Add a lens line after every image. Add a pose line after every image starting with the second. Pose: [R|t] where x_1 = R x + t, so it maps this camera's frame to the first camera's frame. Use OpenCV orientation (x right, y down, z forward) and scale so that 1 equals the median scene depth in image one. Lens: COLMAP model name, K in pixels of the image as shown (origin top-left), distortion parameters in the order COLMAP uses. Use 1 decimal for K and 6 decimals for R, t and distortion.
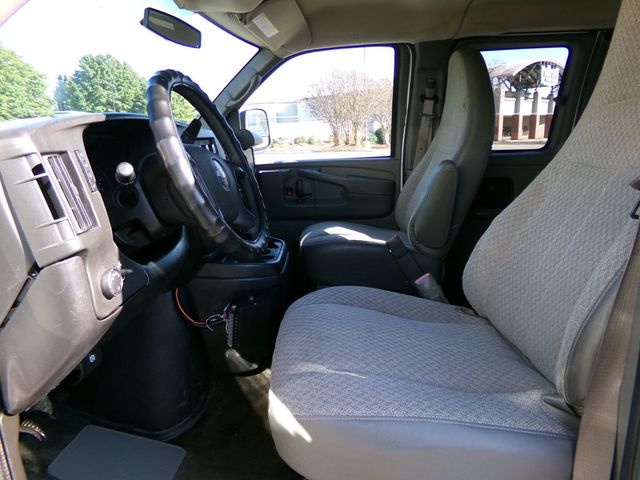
lens RADIAL K [[439.5, 0, 321.2], [0, 439.5, 238.6], [0, 0, 1]] dist [0.011087, 0.023604]
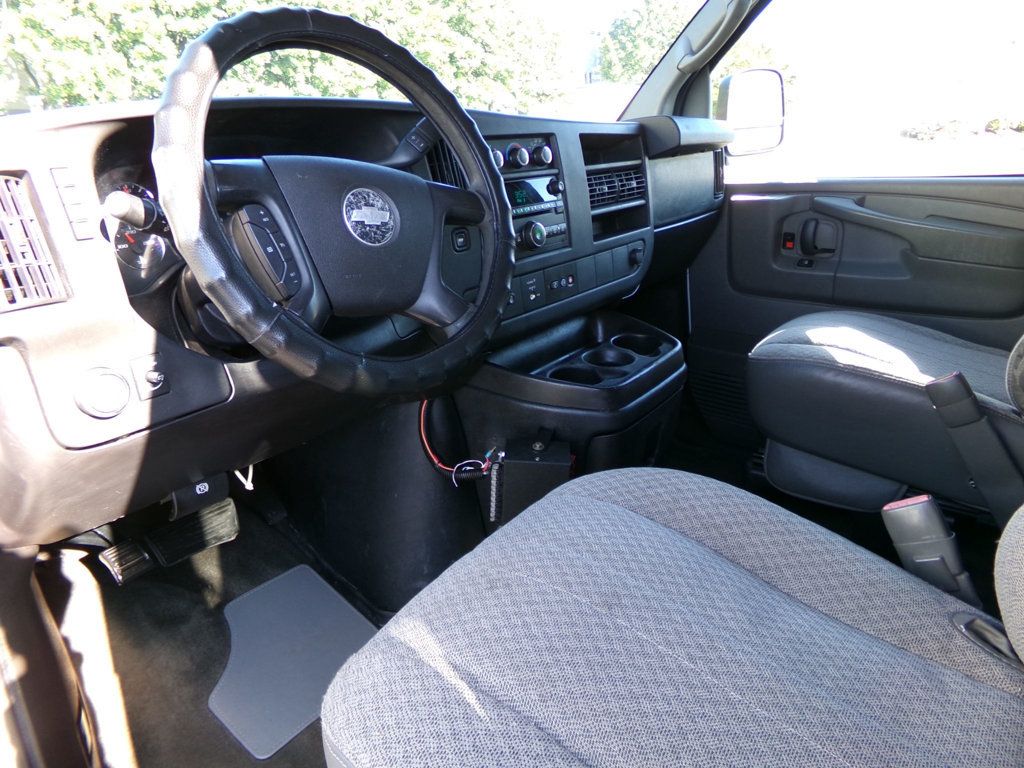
lens RADIAL K [[703.2, 0, 511.5], [0, 703.2, 383.7], [0, 0, 1]] dist [0.011087, 0.023604]
pose [[0.814963, 0.199224, -0.544193, 0.143085], [-0.127537, 0.977686, 0.166927, -0.042277], [0.565305, -0.066635, 0.822186, 0.146025]]
